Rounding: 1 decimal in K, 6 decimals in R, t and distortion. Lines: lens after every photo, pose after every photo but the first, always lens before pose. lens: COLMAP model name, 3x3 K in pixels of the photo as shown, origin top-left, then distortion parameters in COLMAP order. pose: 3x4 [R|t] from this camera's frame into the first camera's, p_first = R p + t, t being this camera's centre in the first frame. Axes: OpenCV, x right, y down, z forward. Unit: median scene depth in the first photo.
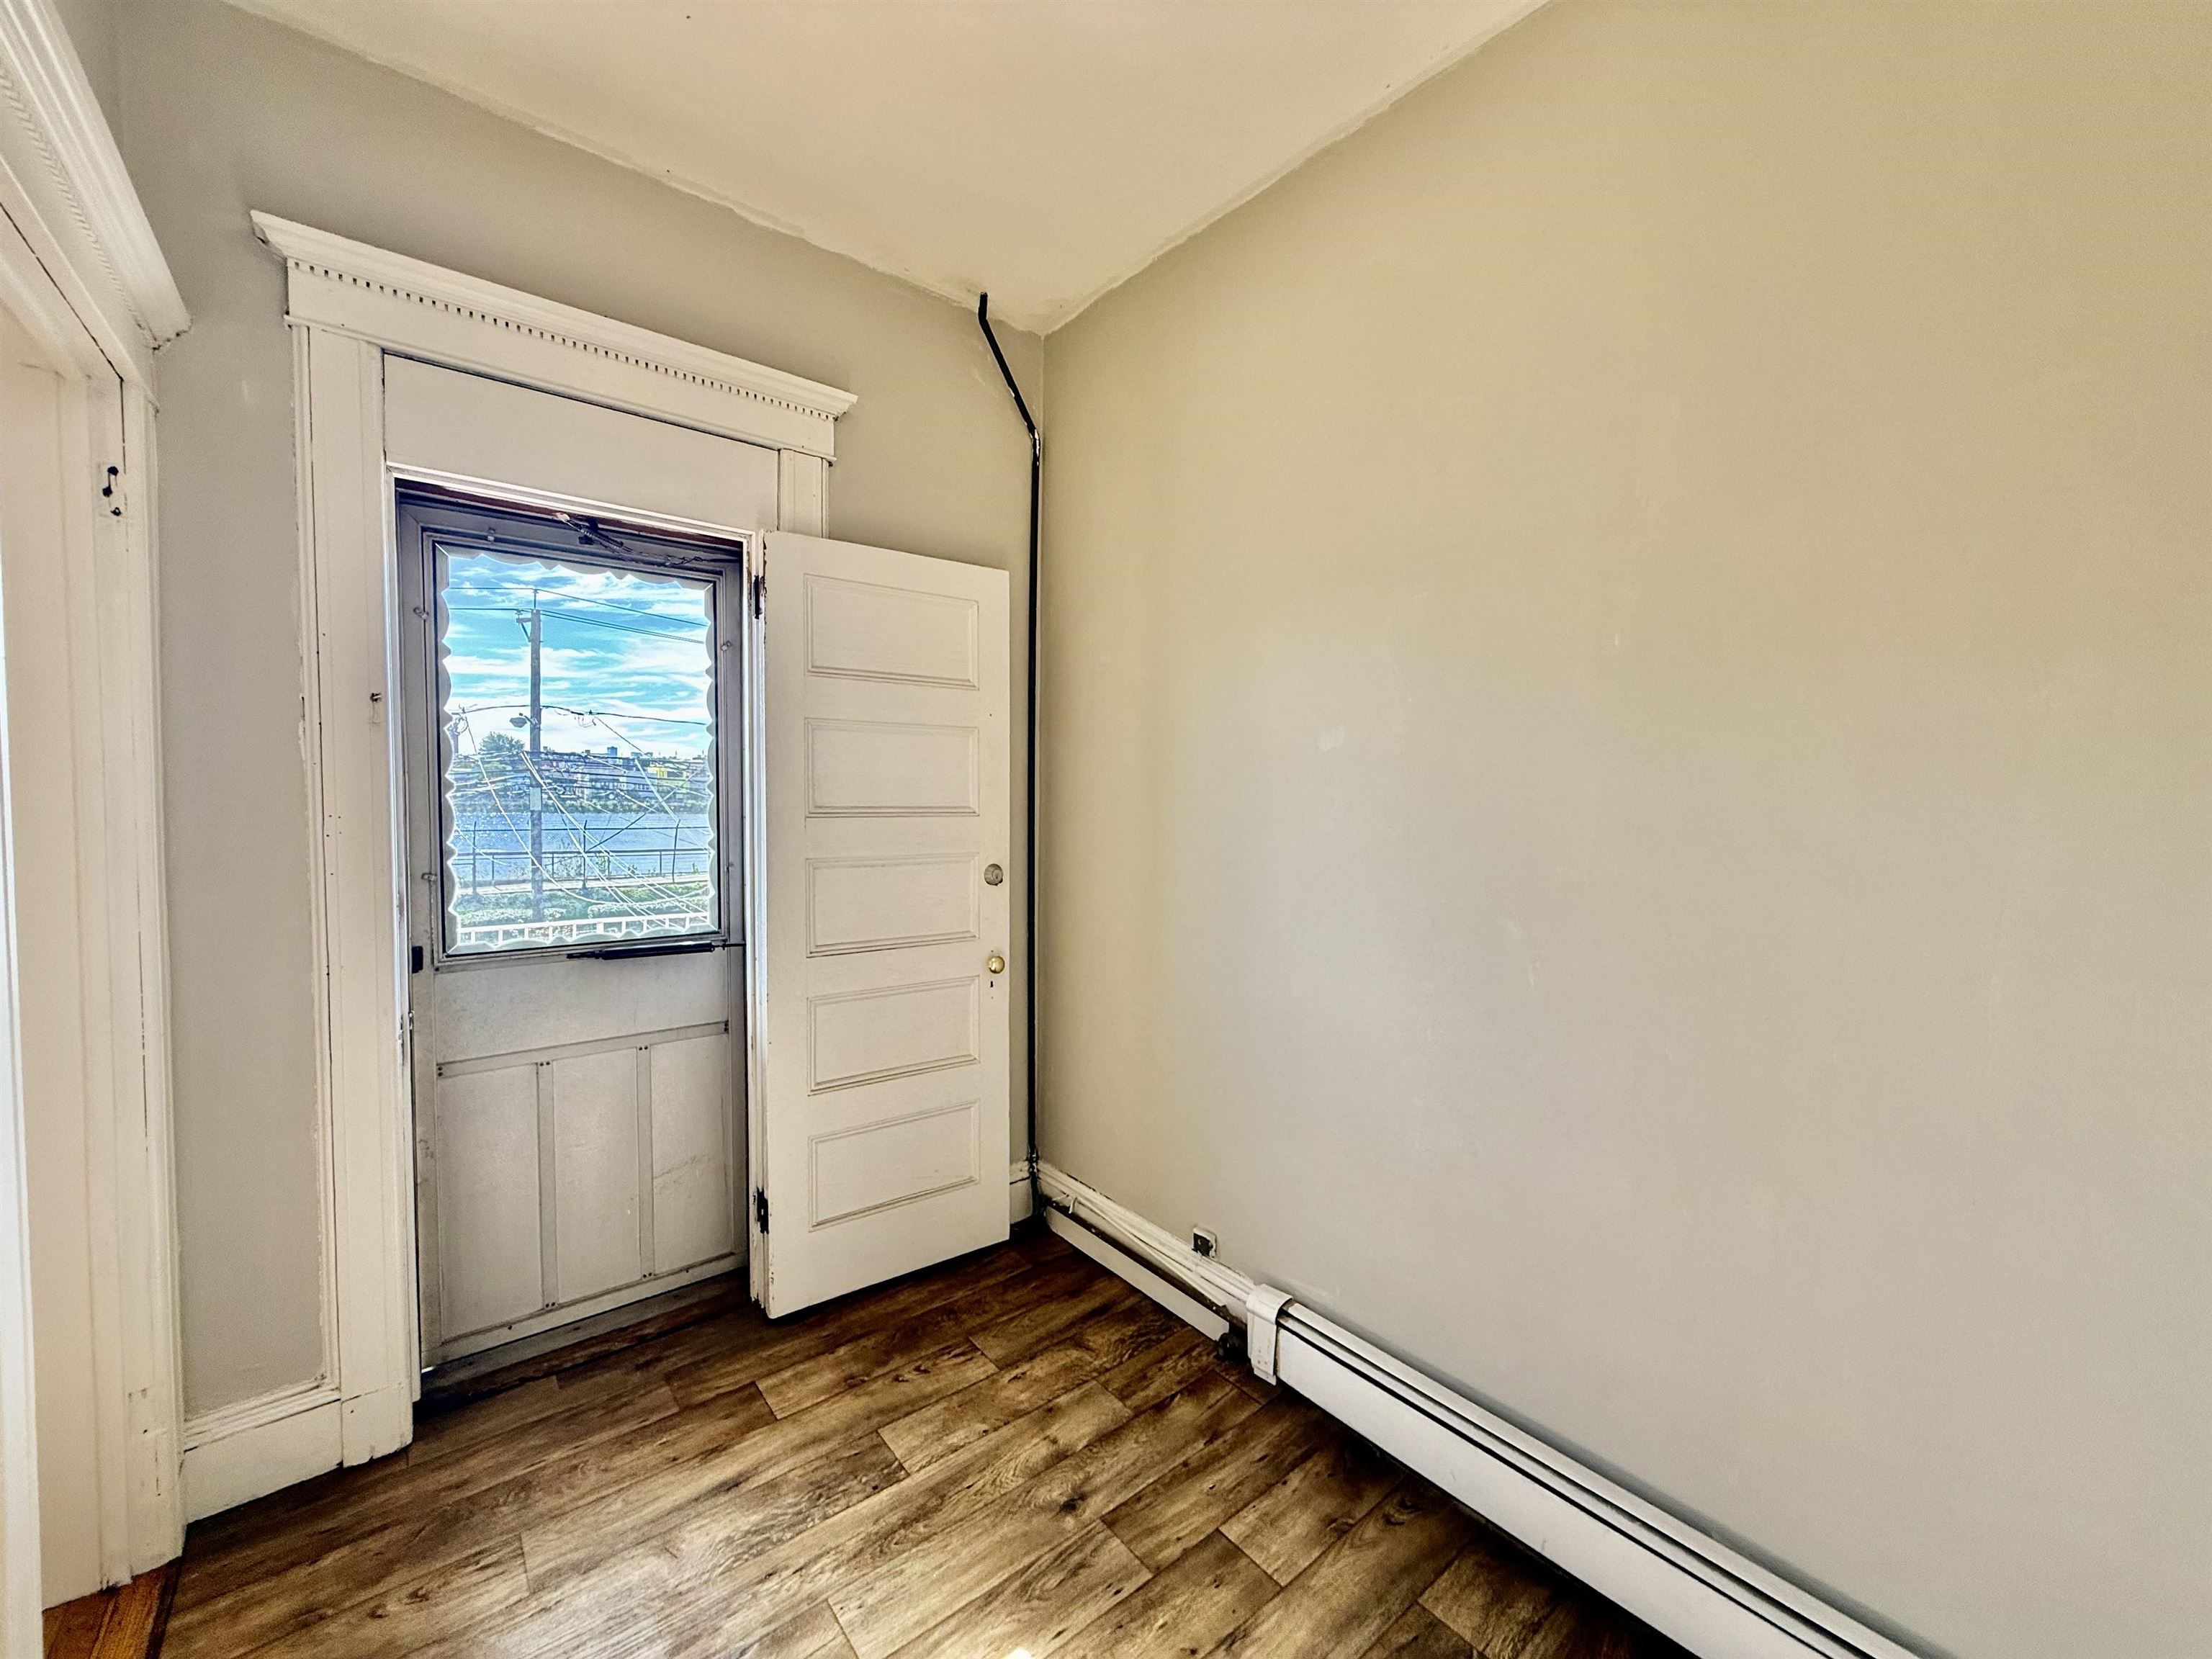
lens RADIAL K [[885.3, 0, 1106.6], [0, 885.3, 832.3], [0, 0, 1]] dist [-0.000742, 0.000684]
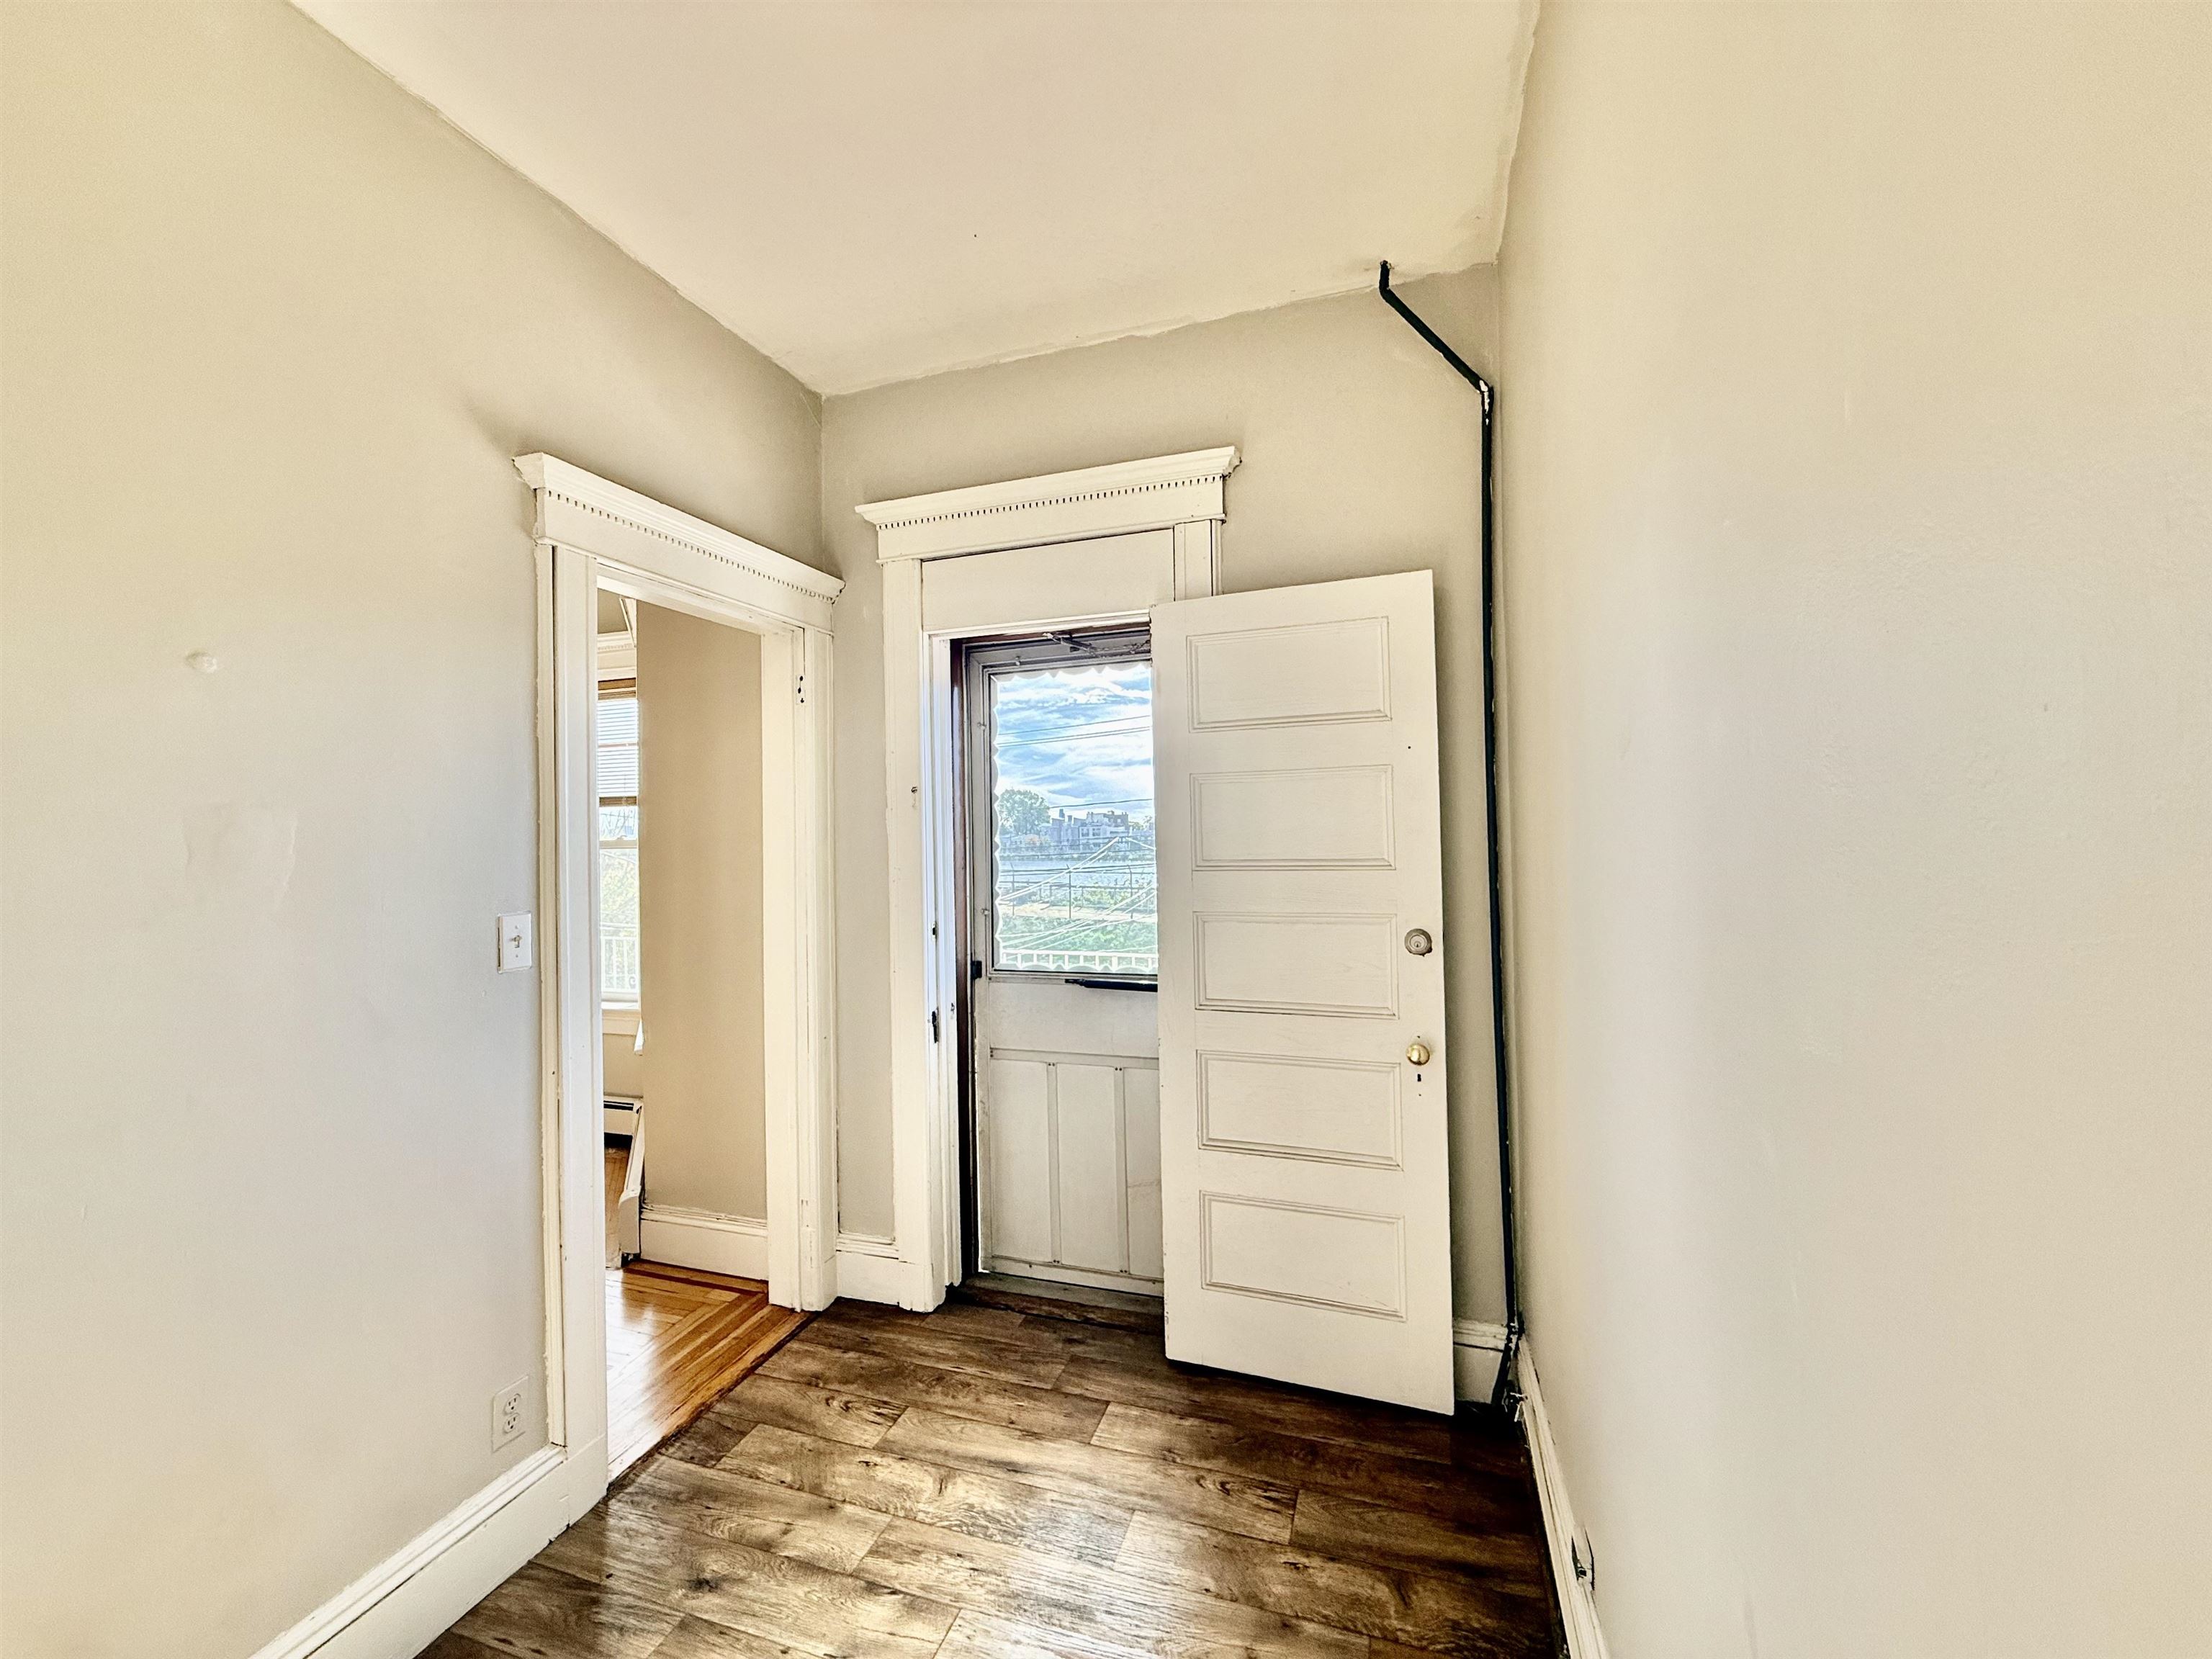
lens RADIAL K [[885.3, 0, 1101.9], [0, 885.3, 832.0], [0, 0, 1]] dist [-0.000742, 0.000684]
pose [[0.533155, -0.026075, -0.845616, 0.553087], [-0.013447, 0.999137, -0.039287, -0.024918], [0.845911, 0.032317, 0.532344, 0.428884]]
